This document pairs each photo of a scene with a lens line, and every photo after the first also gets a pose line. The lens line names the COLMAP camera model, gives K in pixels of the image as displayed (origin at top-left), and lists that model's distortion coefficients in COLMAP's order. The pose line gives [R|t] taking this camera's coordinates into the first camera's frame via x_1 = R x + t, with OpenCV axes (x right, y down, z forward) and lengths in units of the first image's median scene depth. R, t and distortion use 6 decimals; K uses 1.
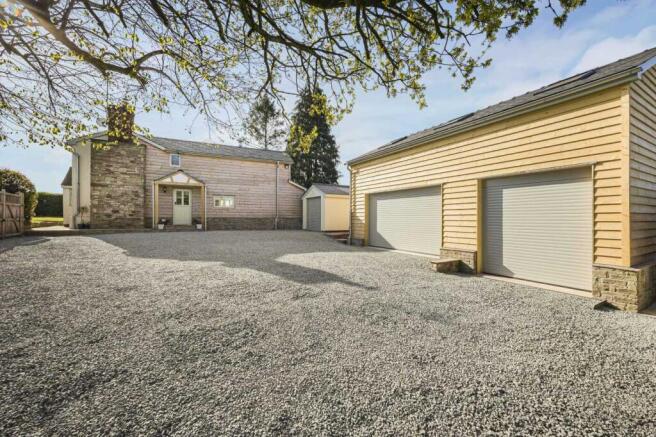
lens RADIAL K [[266.0, 0, 331.1], [0, 266.0, 220.2], [0, 0, 1]] dist [0.002212, -0.000113]
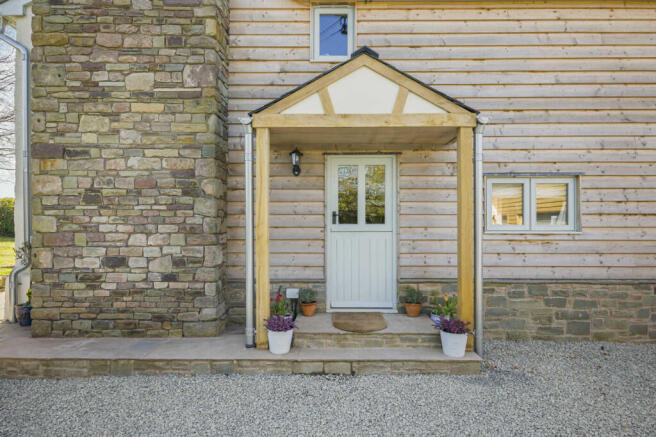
lens RADIAL K [[361.0, 0, 325.4], [0, 361.0, 219.3], [0, 0, 1]] dist [0.000955, 0.000106]
pose [[0.885985, -0.003906, -0.463698, -0.482509], [-0.000644, 0.999953, -0.009655, -0.064483], [0.463714, 0.008853, 0.885941, 0.775832]]
